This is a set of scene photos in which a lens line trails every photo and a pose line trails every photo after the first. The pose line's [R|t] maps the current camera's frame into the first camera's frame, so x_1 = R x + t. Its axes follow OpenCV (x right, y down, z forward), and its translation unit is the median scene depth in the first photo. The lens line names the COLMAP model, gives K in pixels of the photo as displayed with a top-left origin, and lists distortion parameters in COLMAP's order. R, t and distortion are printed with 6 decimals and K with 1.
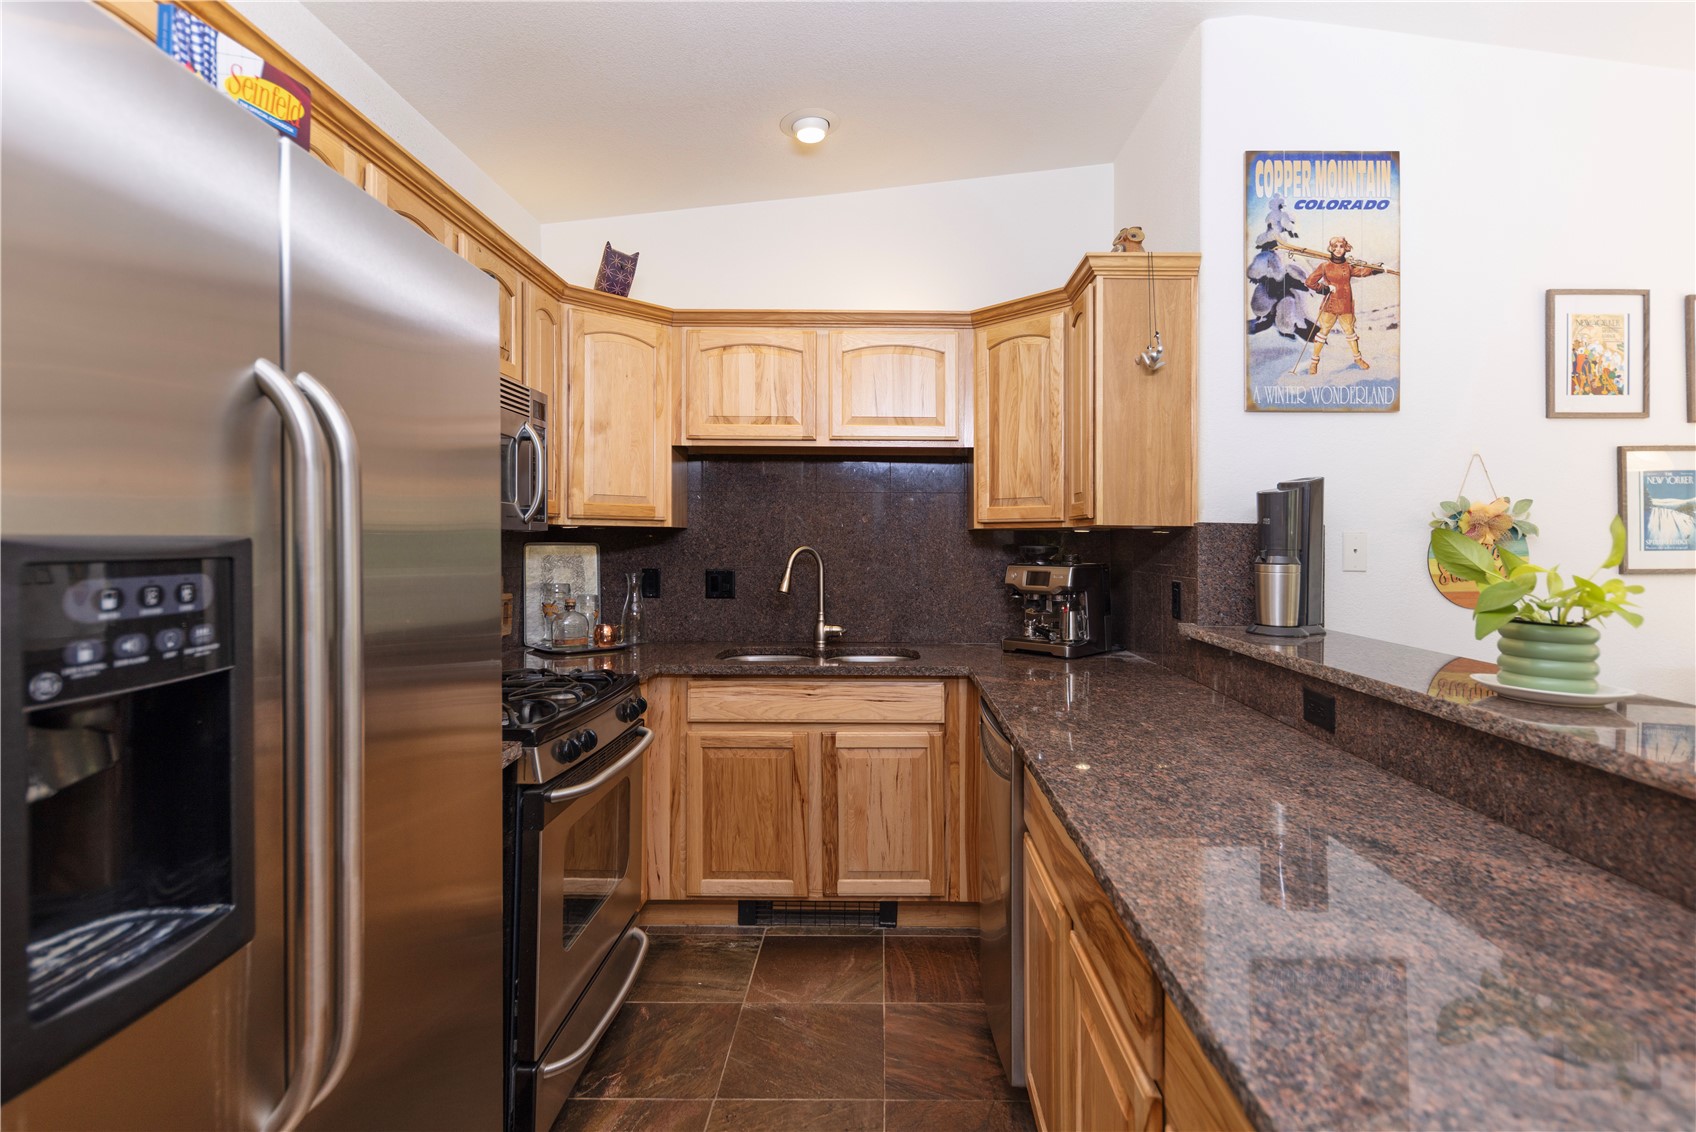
lens RADIAL K [[818.9, 0, 904.6], [0, 818.9, 536.3], [0, 0, 1]] dist [0.014853, -0.013349]
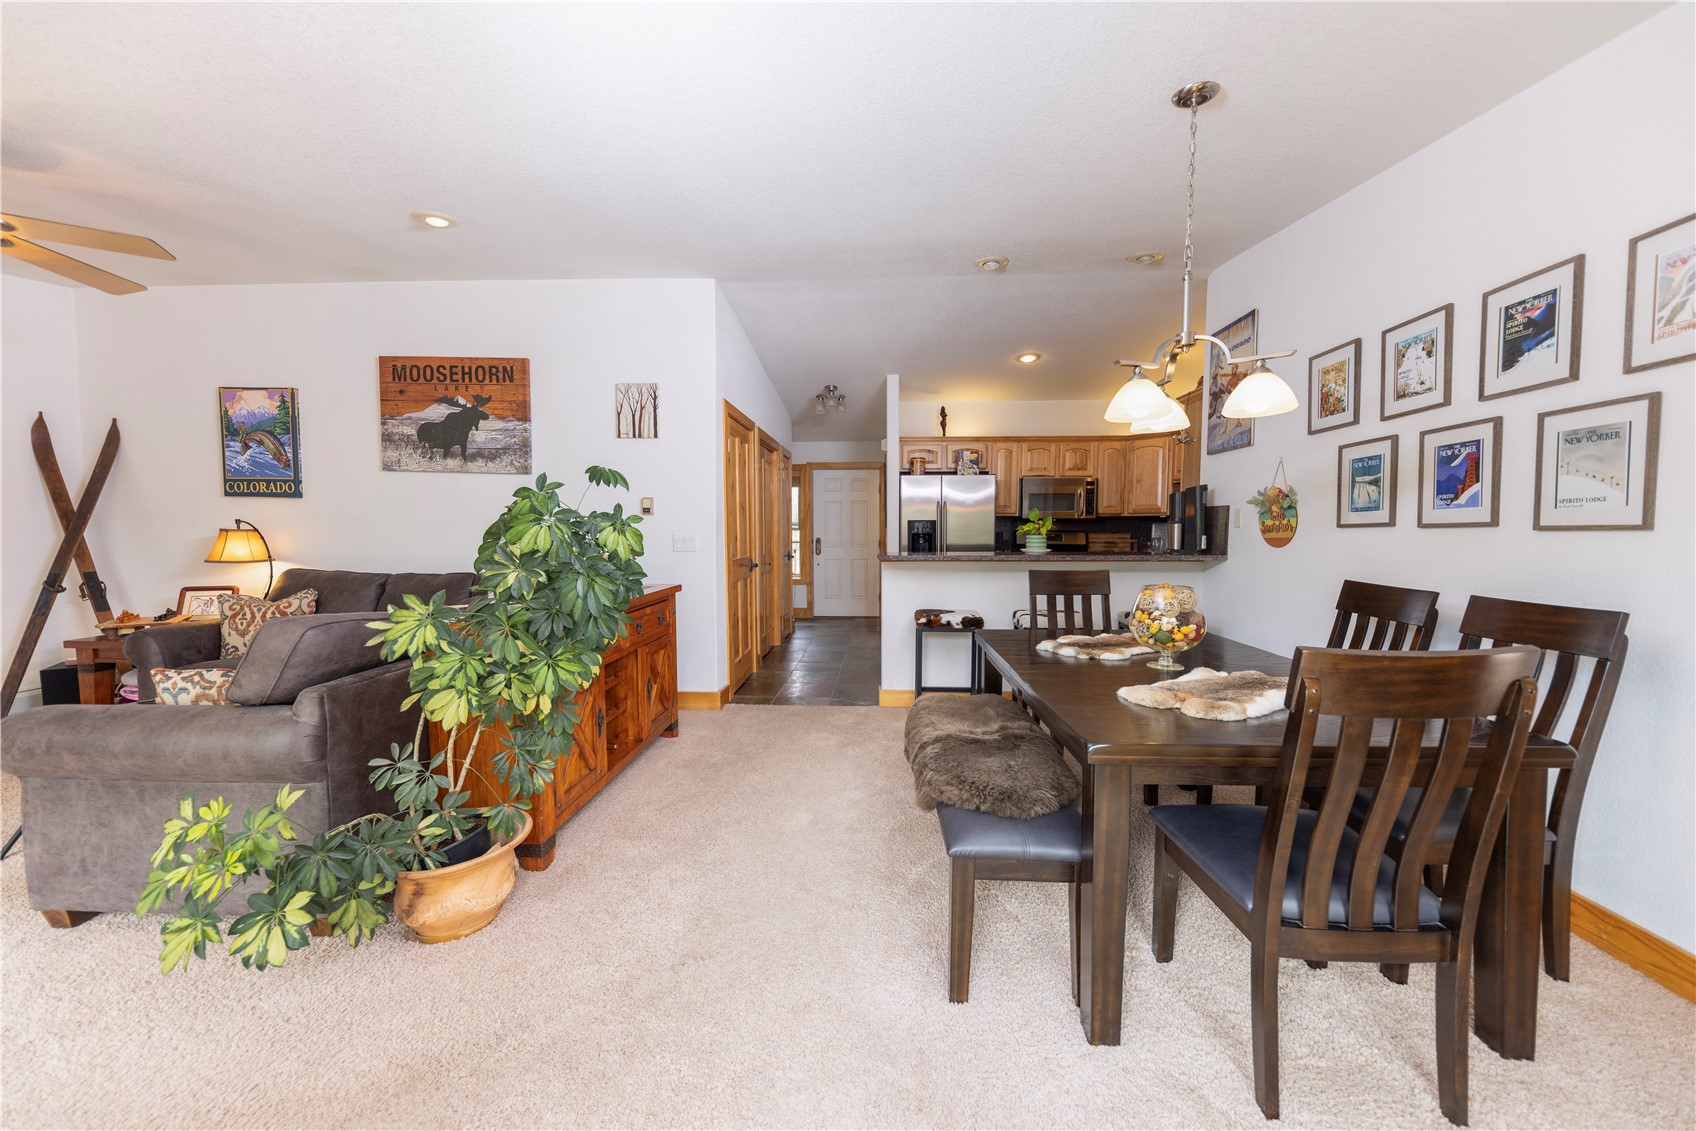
lens RADIAL K [[658.8, 0, 847.8], [0, 658.8, 576.6], [0, 0, 1]] dist [0.014879, -0.015968]
pose [[-0.064121, 0.060470, -0.996108, 2.251839], [0.003392, 0.998170, 0.060376, 0.061914], [0.997936, 0.000493, -0.064209, 0.145482]]
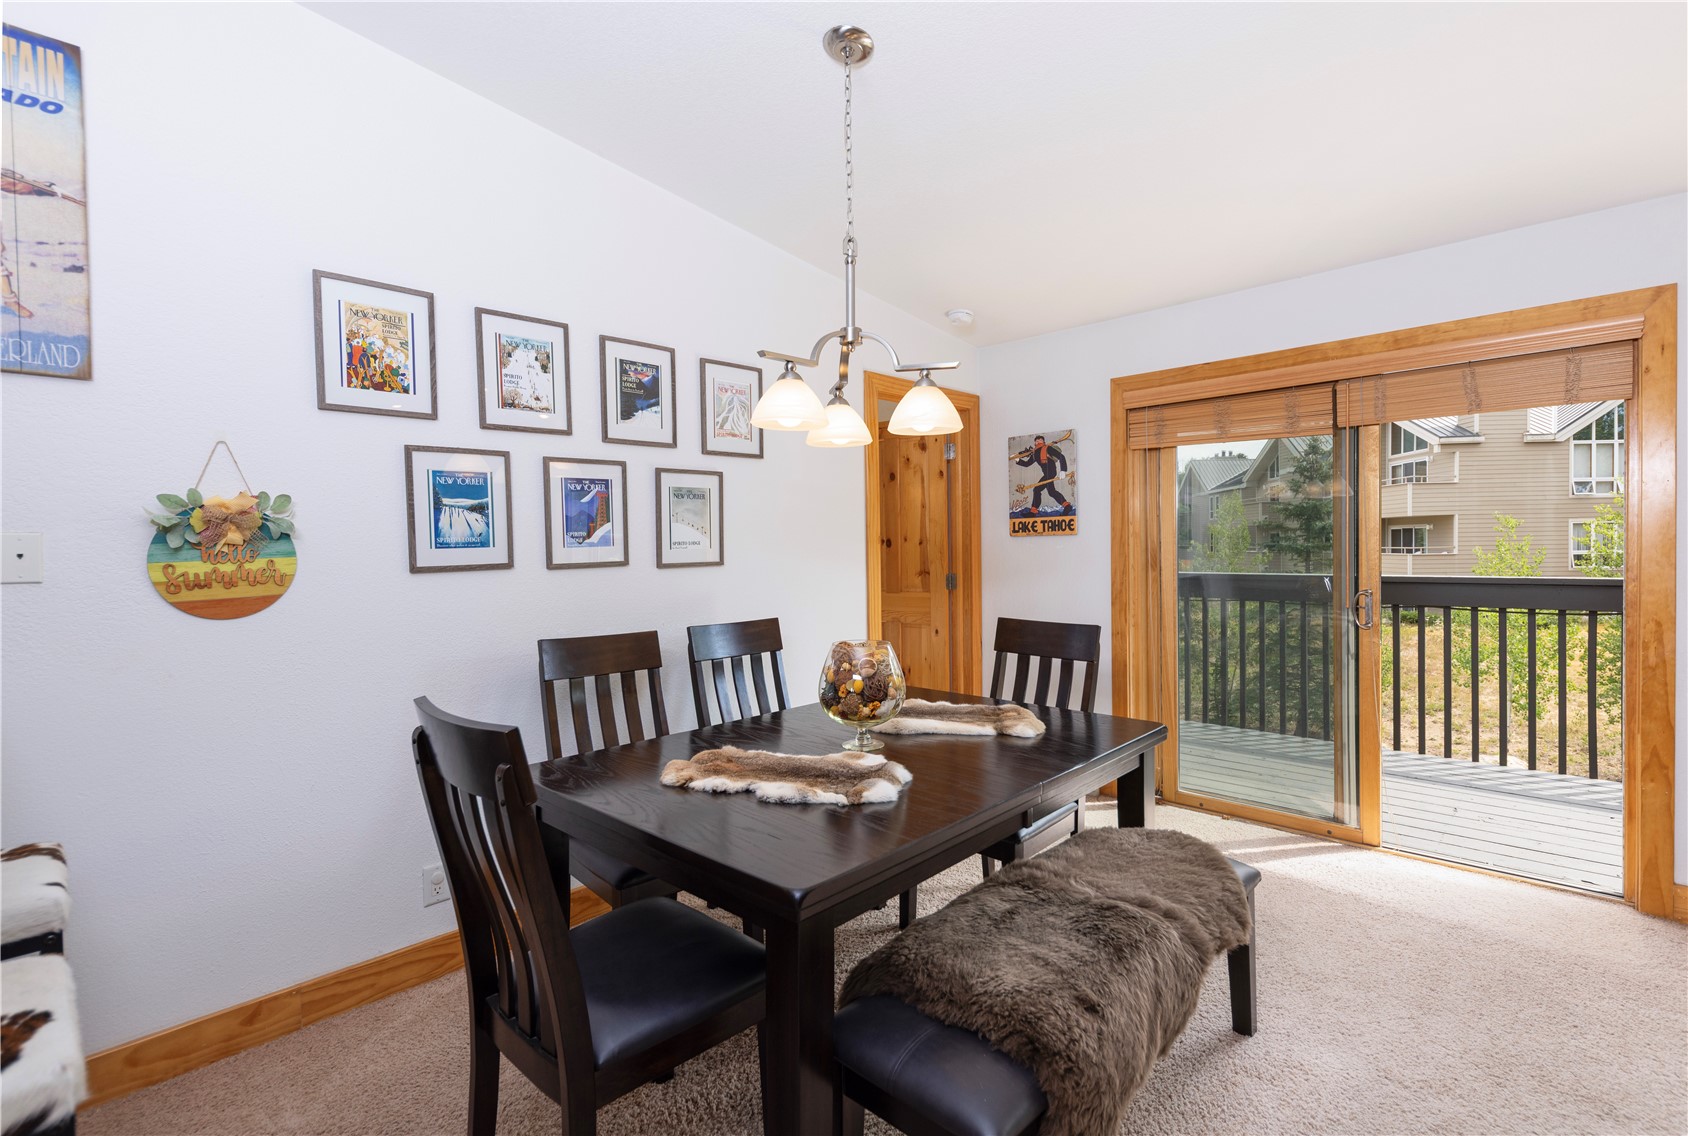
lens RADIAL K [[798.8, 0, 844.0], [0, 798.8, 568.0], [0, 0, 1]] dist [0.008504, -0.007602]
pose [[0.679359, -0.037443, 0.732850, 0.522714], [0.016336, 0.999222, 0.035908, 0.014663], [-0.733624, -0.012422, 0.679442, -0.060987]]
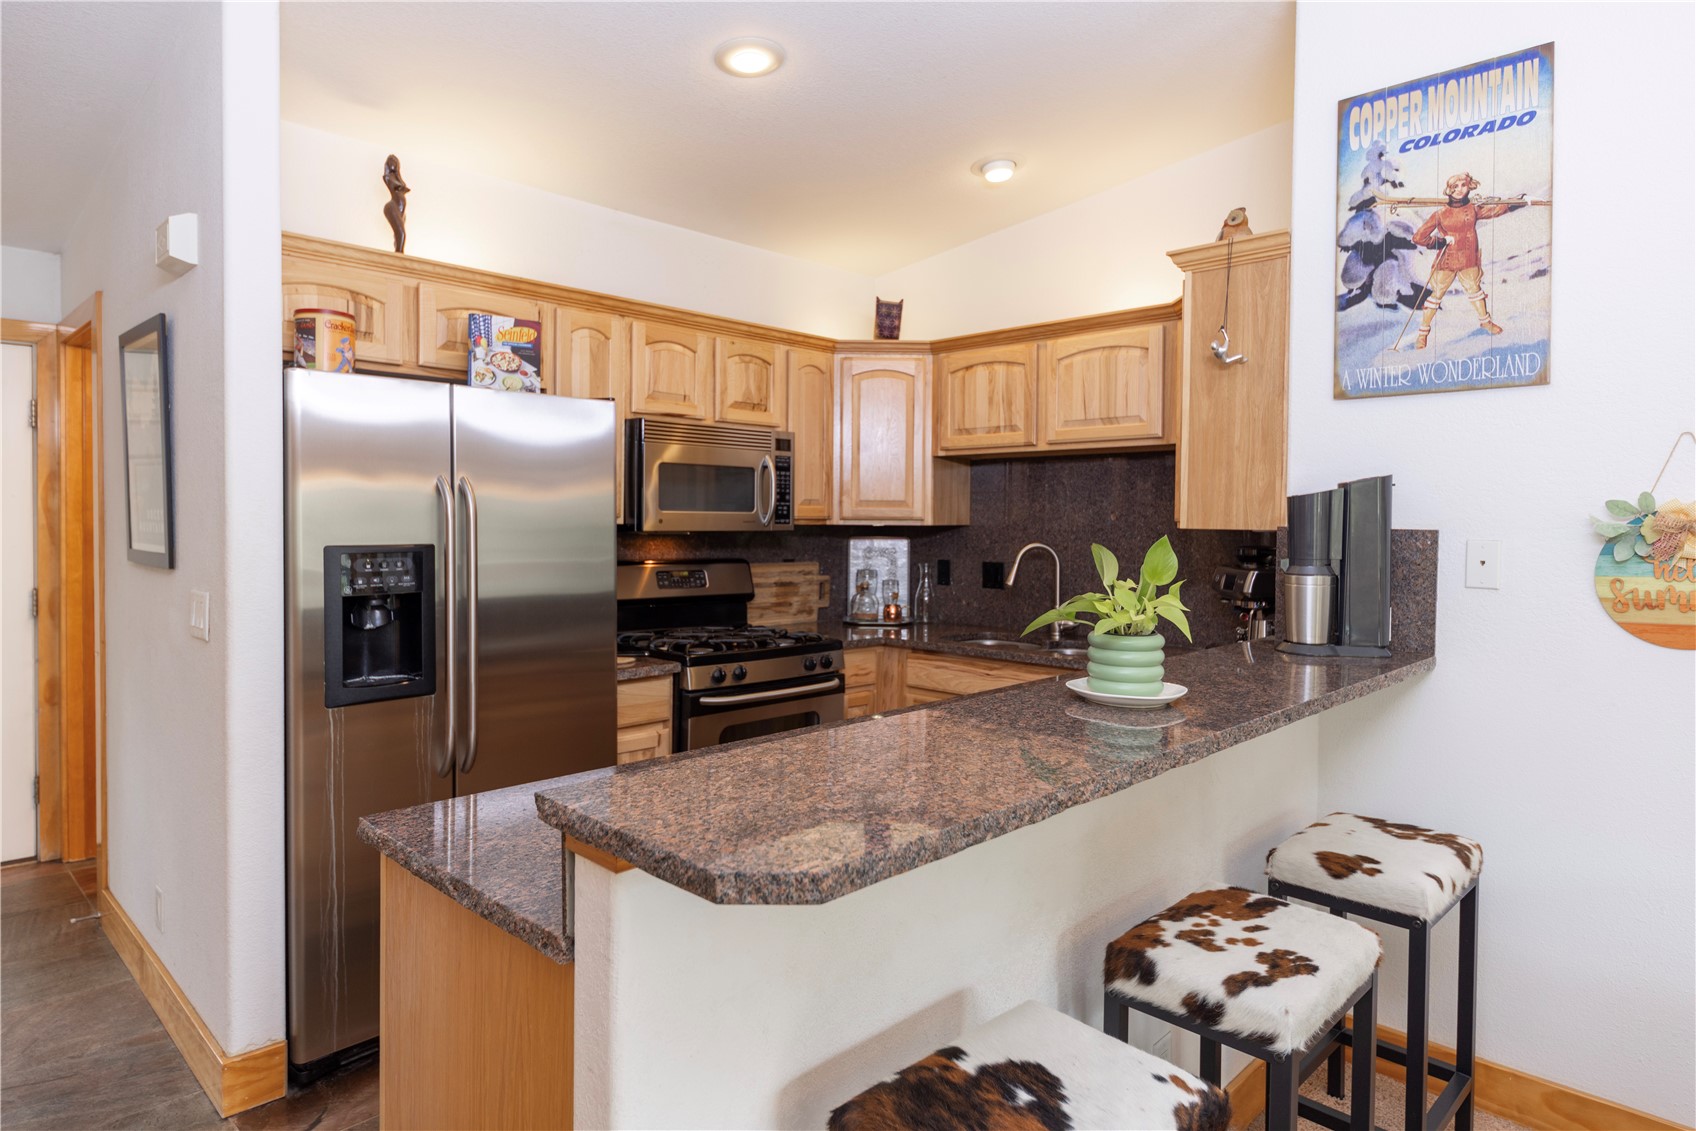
lens RADIAL K [[986.1, 0, 874.2], [0, 986.1, 539.1], [0, 0, 1]] dist [-0.003431, -0.002211]
pose [[0.721956, 0.014001, -0.691797, 0.784774], [0.000846, 0.999777, 0.021117, -0.026238], [0.691938, -0.015831, 0.721783, -0.101620]]
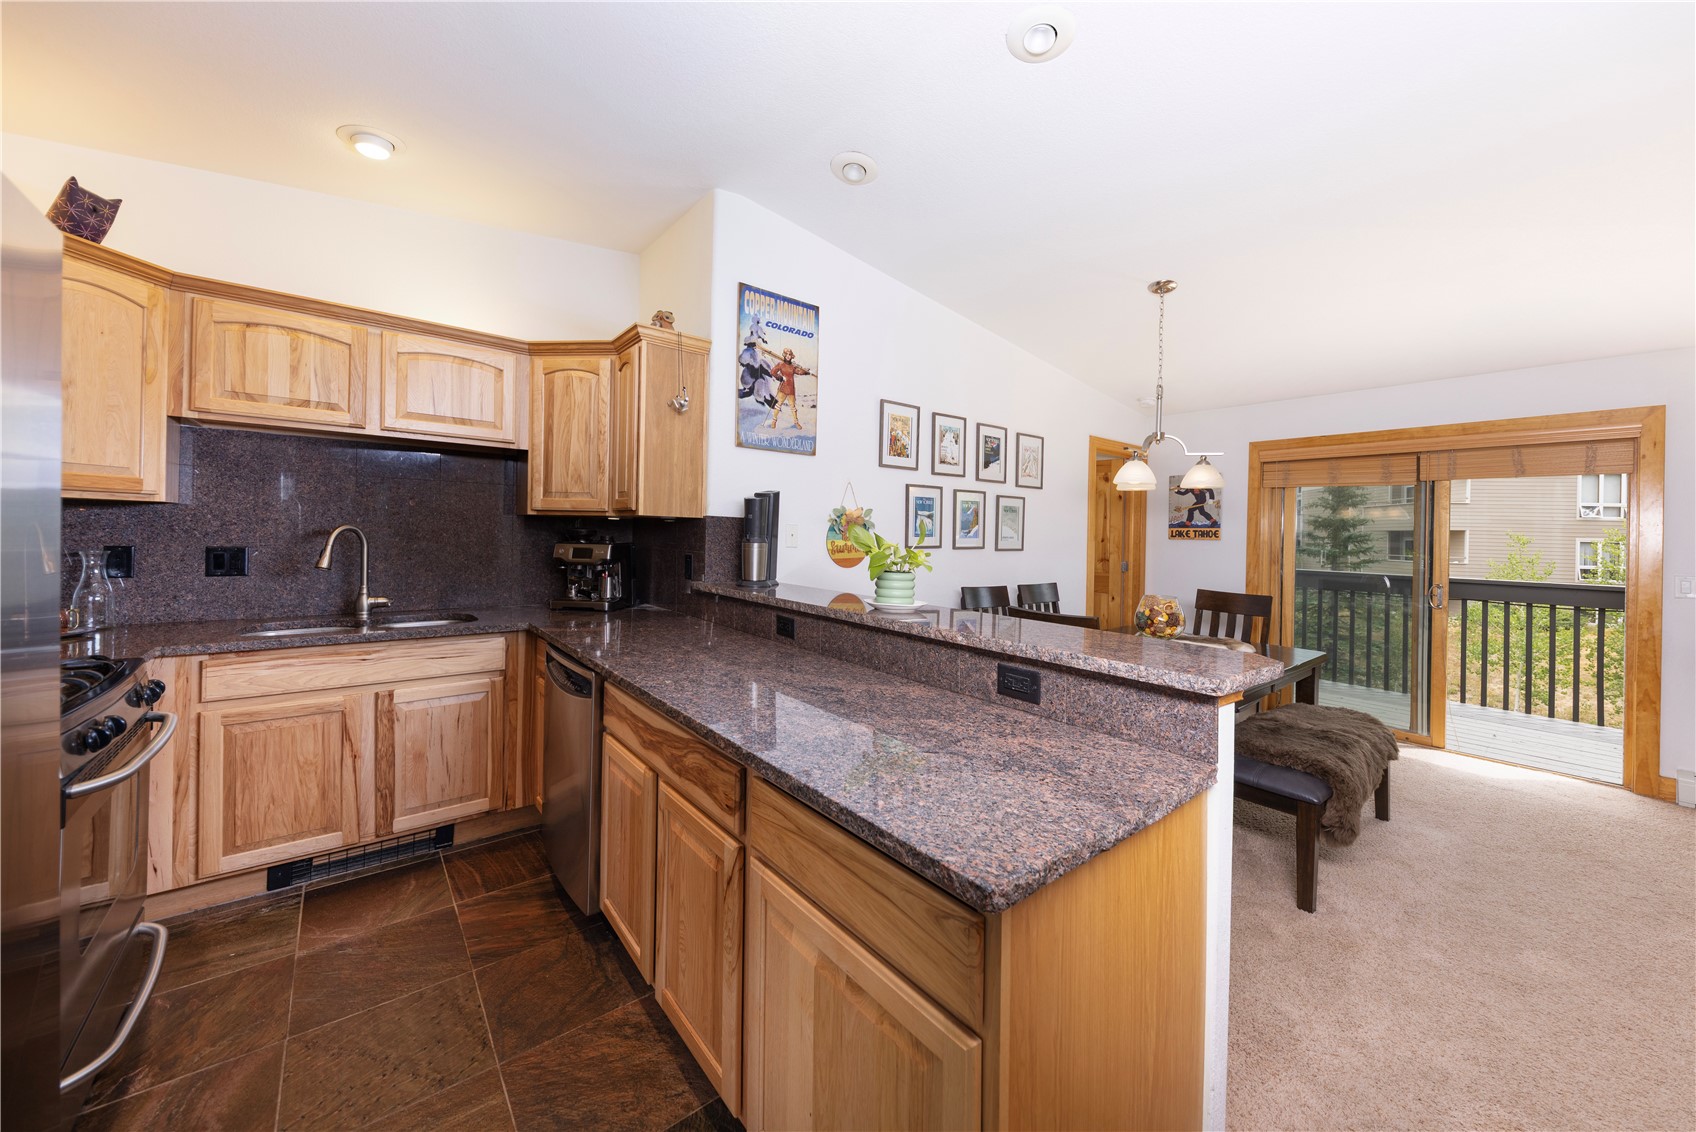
lens RADIAL K [[595.9, 0, 866.9], [0, 595.9, 531.7], [0, 0, 1]] dist [0.001978, -0.001678]
pose [[0.773144, 0.015039, 0.634053, -0.115217], [-0.023962, 0.999698, 0.005506, -0.000030], [-0.633778, -0.019450, 0.773270, -0.052357]]
